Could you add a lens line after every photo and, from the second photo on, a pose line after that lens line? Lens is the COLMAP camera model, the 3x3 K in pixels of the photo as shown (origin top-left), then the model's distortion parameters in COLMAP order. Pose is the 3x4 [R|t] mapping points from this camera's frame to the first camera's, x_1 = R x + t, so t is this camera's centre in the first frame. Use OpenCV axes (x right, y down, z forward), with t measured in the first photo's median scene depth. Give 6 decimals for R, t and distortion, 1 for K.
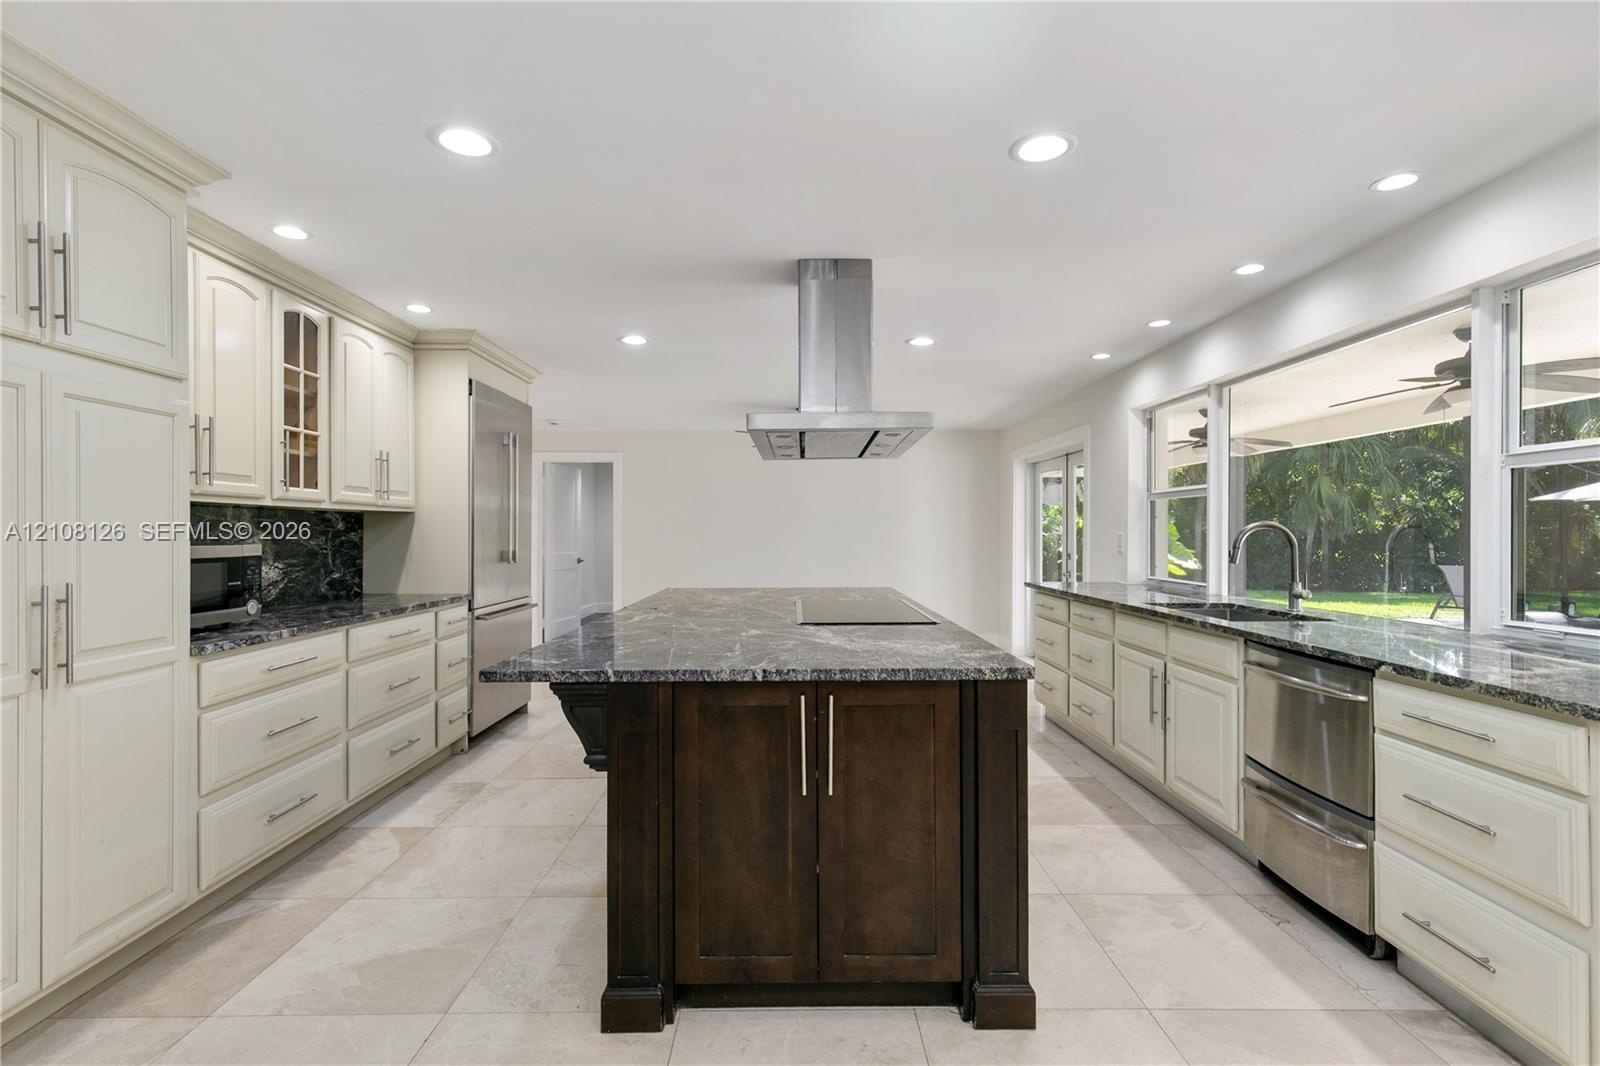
lens RADIAL K [[728.4, 0, 803.8], [0, 728.4, 531.1], [0, 0, 1]] dist [0.012217, -0.002584]
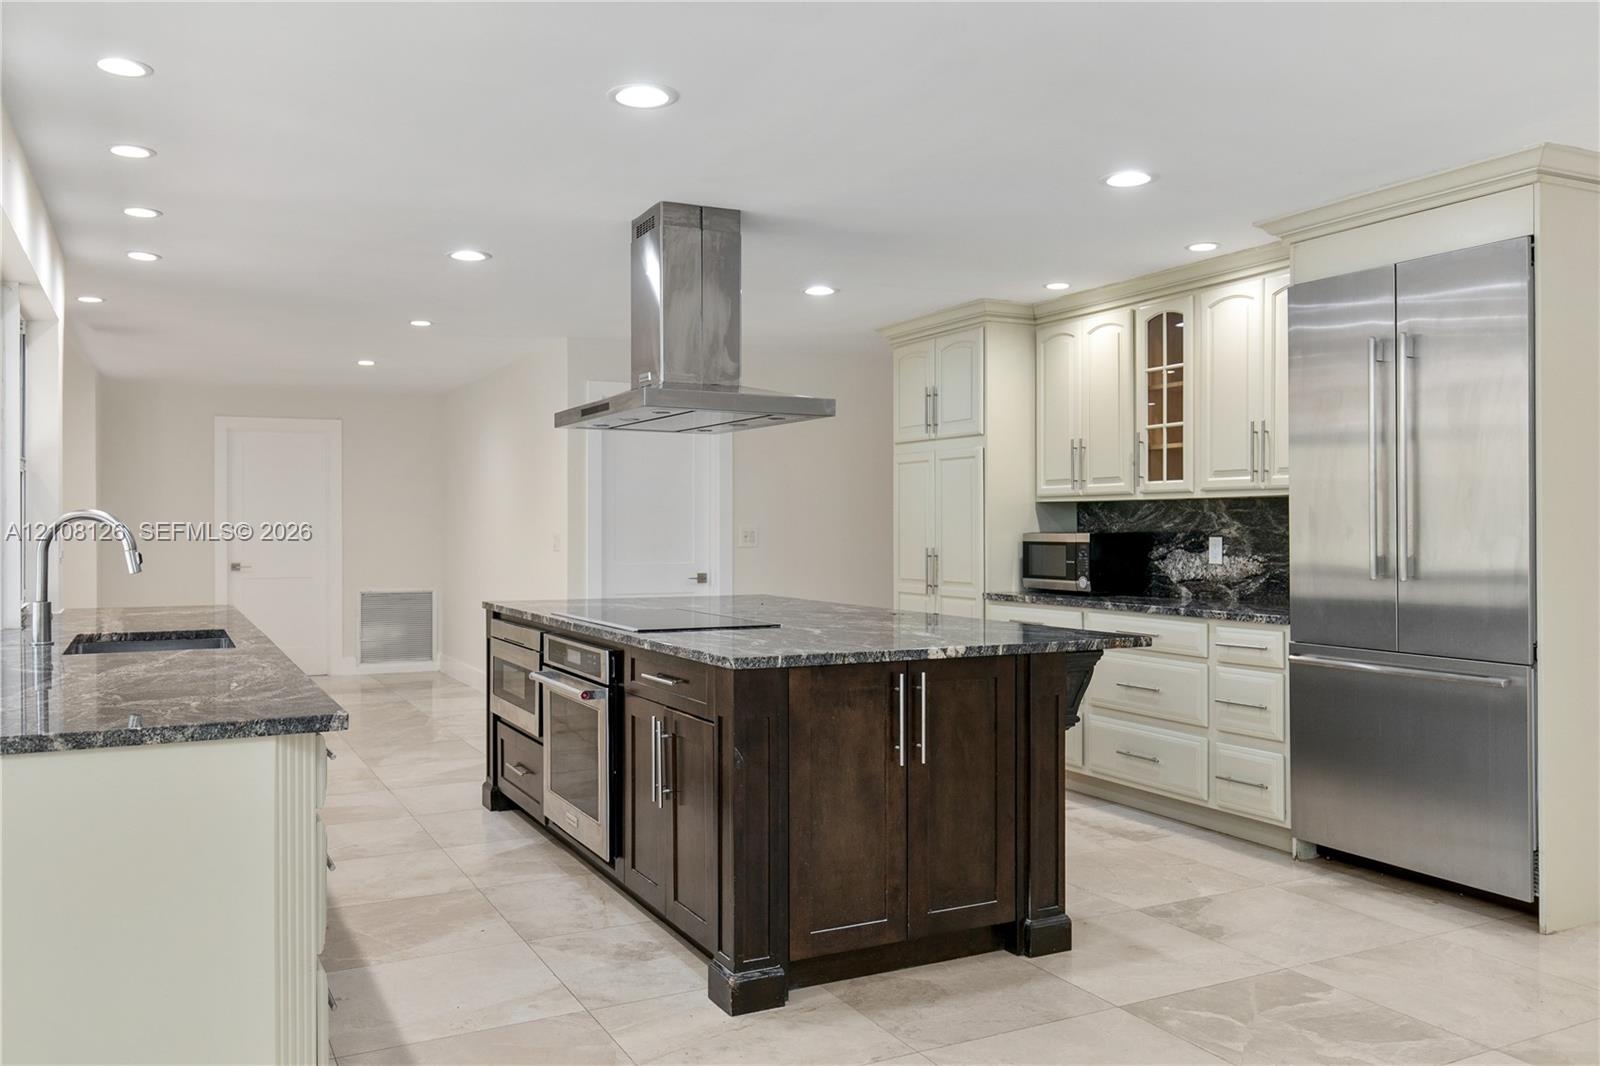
lens RADIAL K [[1250.5, 0, 797.7], [0, 1250.5, 534.7], [0, 0, 1]] dist [0.008816, -0.010438]
pose [[-0.898052, 0.006480, -0.439841, 0.577389], [0.004729, 0.999976, 0.005077, 0.006449], [0.439863, 0.002479, -0.898061, 2.432959]]
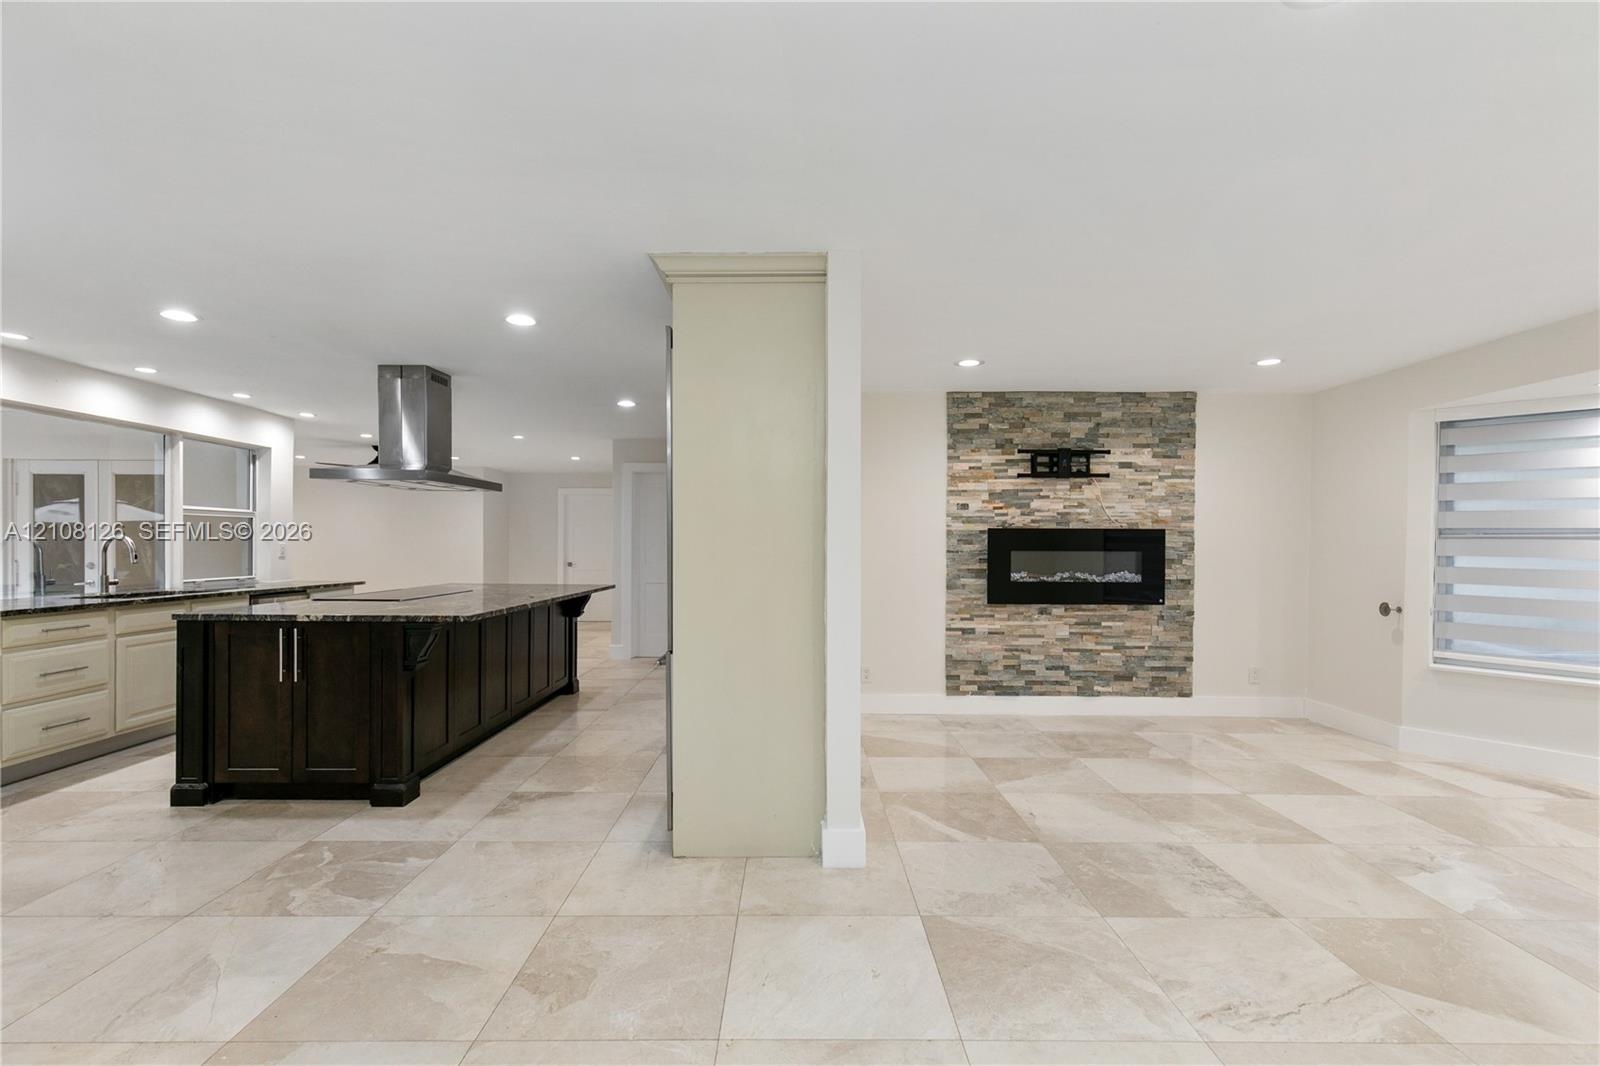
lens RADIAL K [[728.4, 0, 797.0], [0, 728.4, 552.2], [0, 0, 1]] dist [0.012217, -0.002584]
pose [[-0.999844, -0.003059, 0.017387, -0.798223], [-0.002944, 0.999974, 0.006649, 0.008654], [-0.017406, 0.006596, -0.999827, 2.588150]]
